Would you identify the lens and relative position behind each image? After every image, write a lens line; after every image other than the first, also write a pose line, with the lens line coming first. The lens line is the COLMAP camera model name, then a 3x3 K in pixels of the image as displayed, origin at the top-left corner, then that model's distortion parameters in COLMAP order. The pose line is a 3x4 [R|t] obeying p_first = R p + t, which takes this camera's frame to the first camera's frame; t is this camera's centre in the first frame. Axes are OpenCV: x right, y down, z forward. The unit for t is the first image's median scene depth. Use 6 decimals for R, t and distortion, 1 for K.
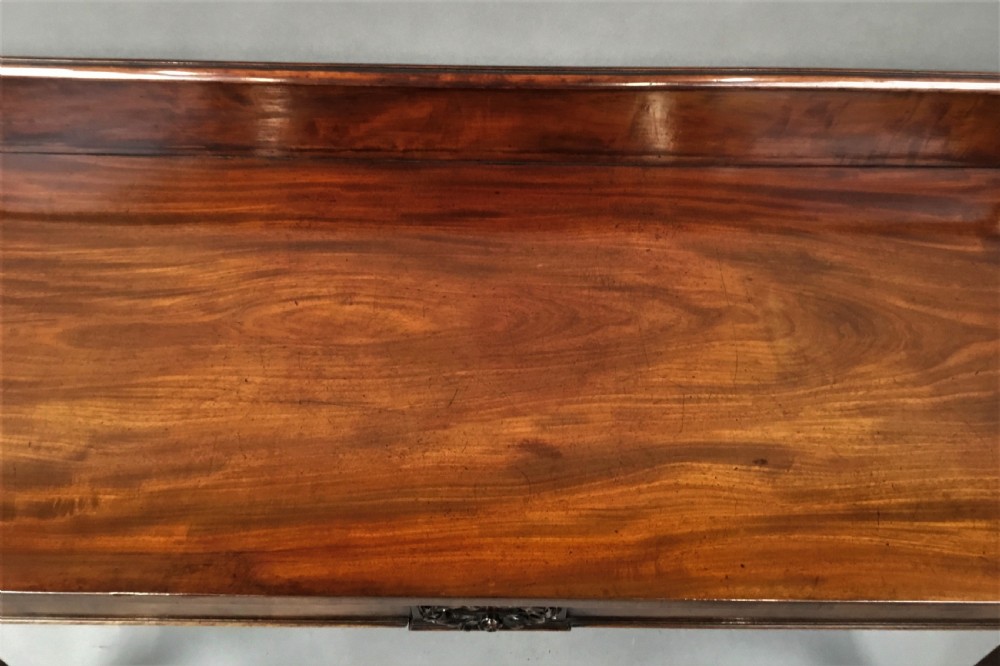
lens RADIAL K [[955.8, 0, 503.2], [0, 955.8, 302.4], [0, 0, 1]] dist [0.090638, 0.000000]
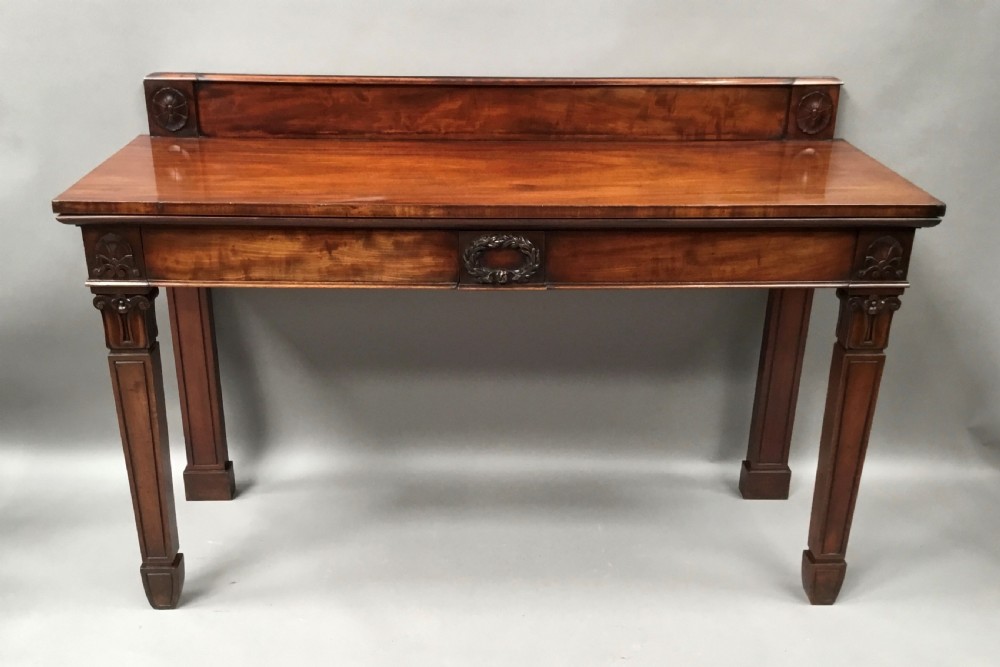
lens RADIAL K [[1049.9, 0, 486.3], [0, 1049.9, 366.0], [0, 0, 1]] dist [0.064786, 0.000000]
pose [[0.999595, -0.016938, 0.022870, -0.090625], [0.025952, 0.872329, -0.488231, 1.420205], [-0.011680, 0.488627, 0.872415, -0.633920]]
